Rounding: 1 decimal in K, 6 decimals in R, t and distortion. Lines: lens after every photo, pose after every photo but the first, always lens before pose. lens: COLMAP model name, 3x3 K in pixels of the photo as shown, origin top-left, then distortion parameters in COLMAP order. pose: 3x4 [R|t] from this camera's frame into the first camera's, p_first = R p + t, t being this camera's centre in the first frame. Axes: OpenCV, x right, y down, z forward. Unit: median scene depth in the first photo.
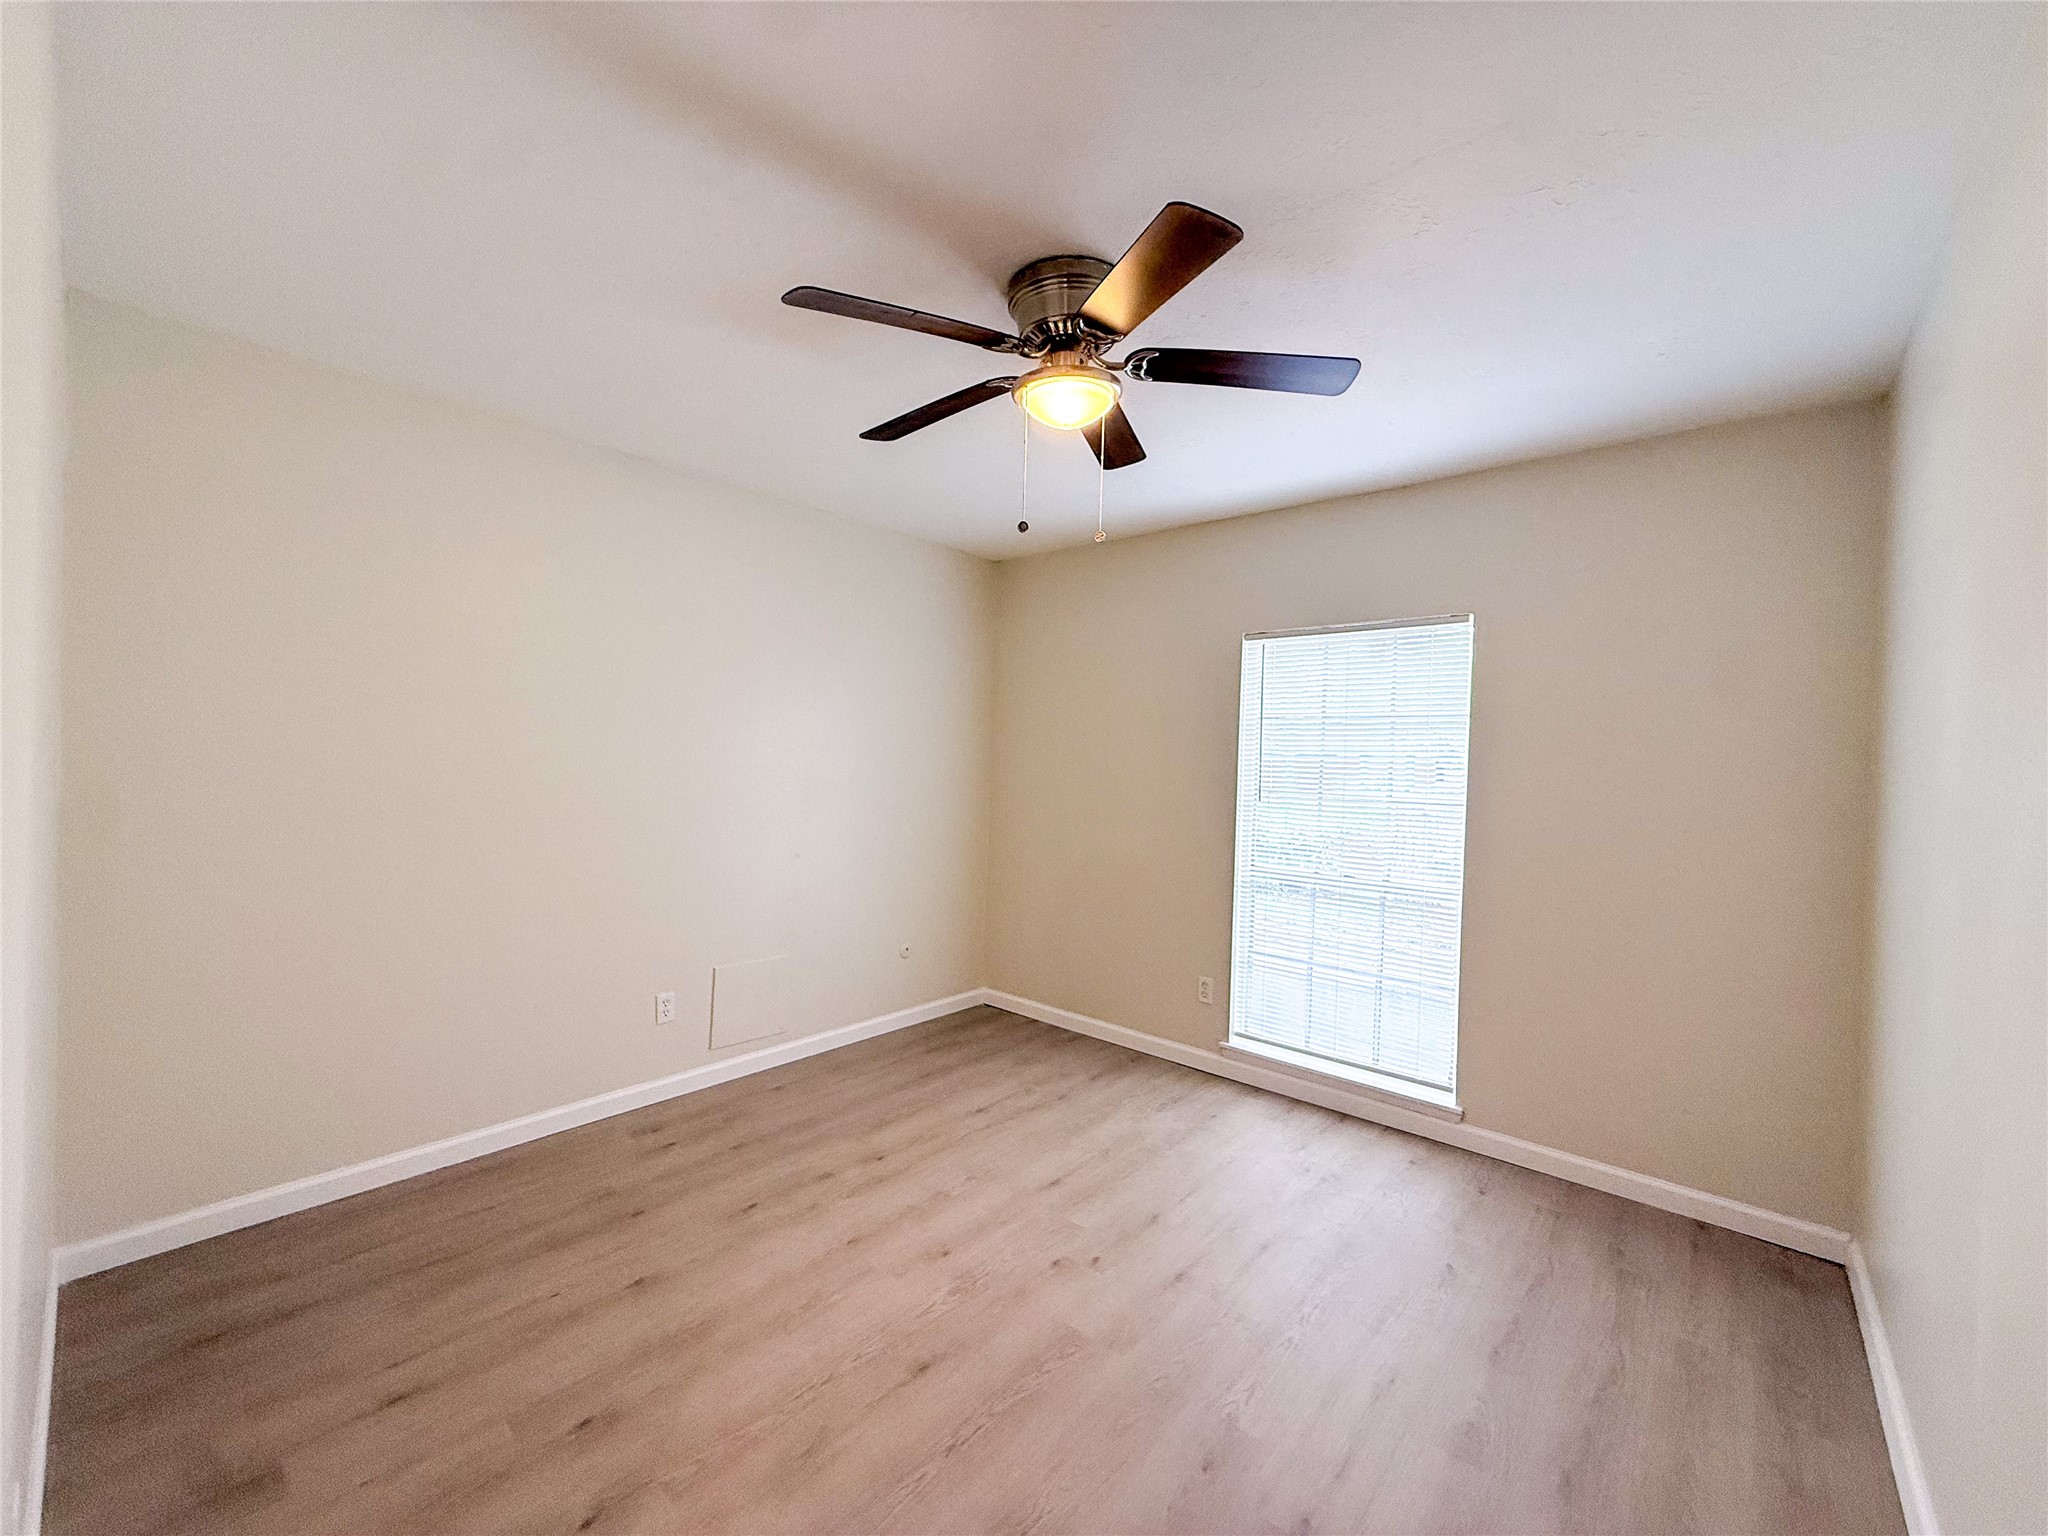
lens RADIAL K [[817.2, 0, 1018.0], [0, 817.2, 769.1], [0, 0, 1]] dist [0.001381, 0.000086]
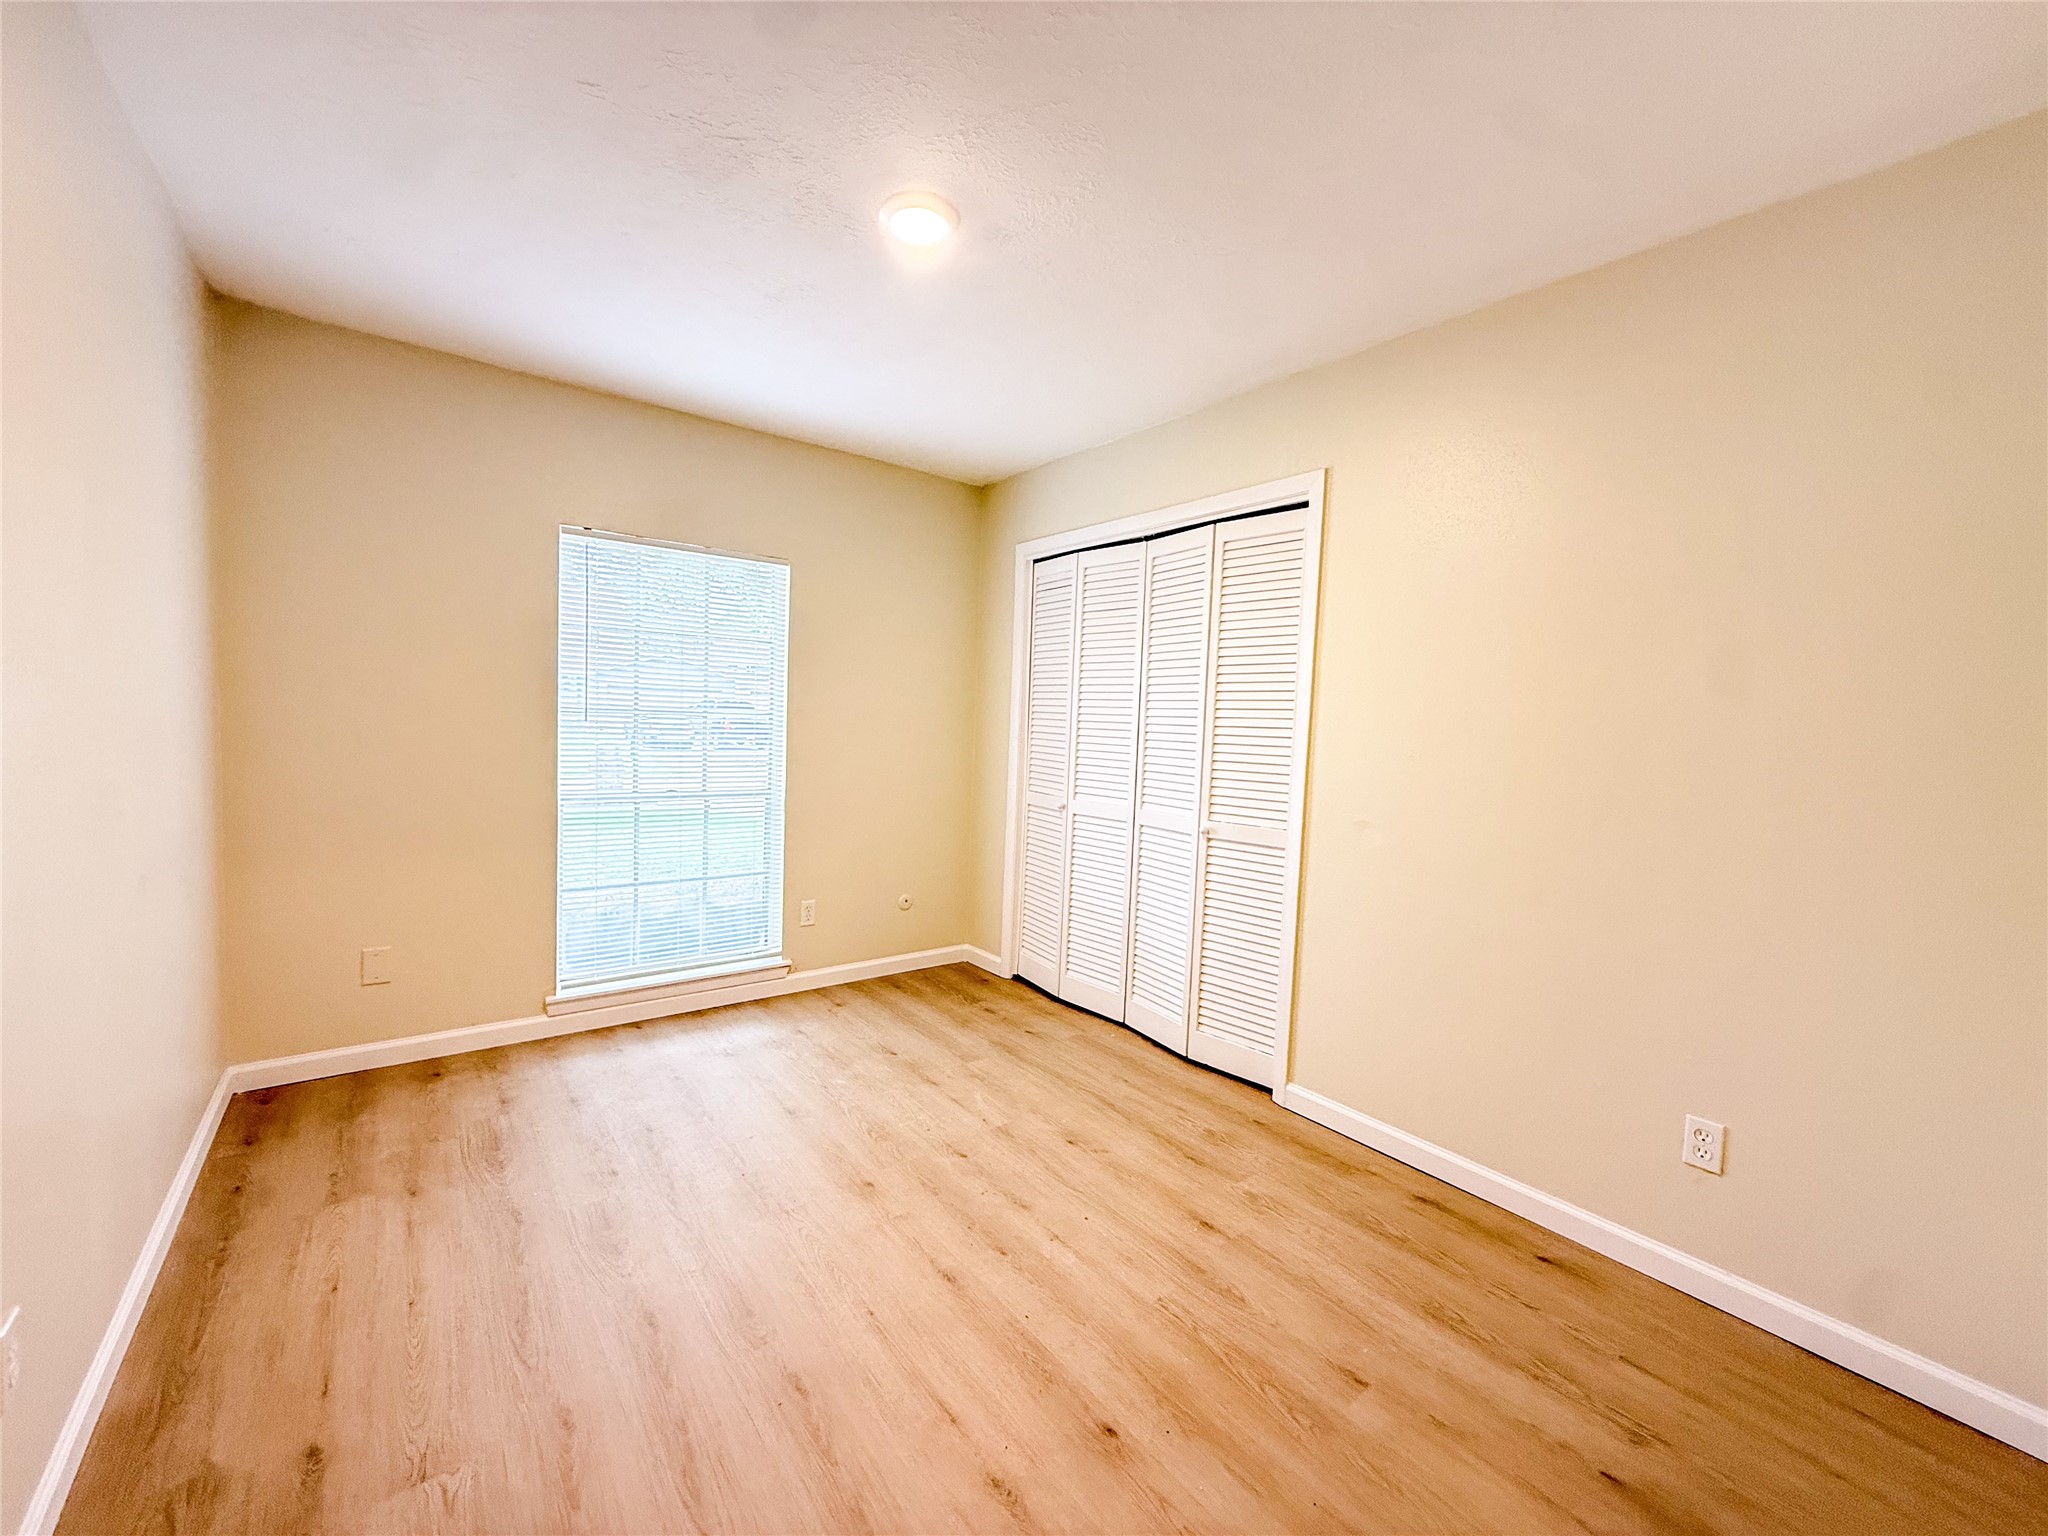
lens RADIAL K [[817.2, 0, 1018.0], [0, 817.2, 769.1], [0, 0, 1]] dist [0.001381, 0.000086]
pose [[0.210232, -0.087465, 0.973731, -0.526652], [-0.028304, 0.995028, 0.095489, -0.007910], [-0.977242, -0.047635, 0.206711, 0.385522]]
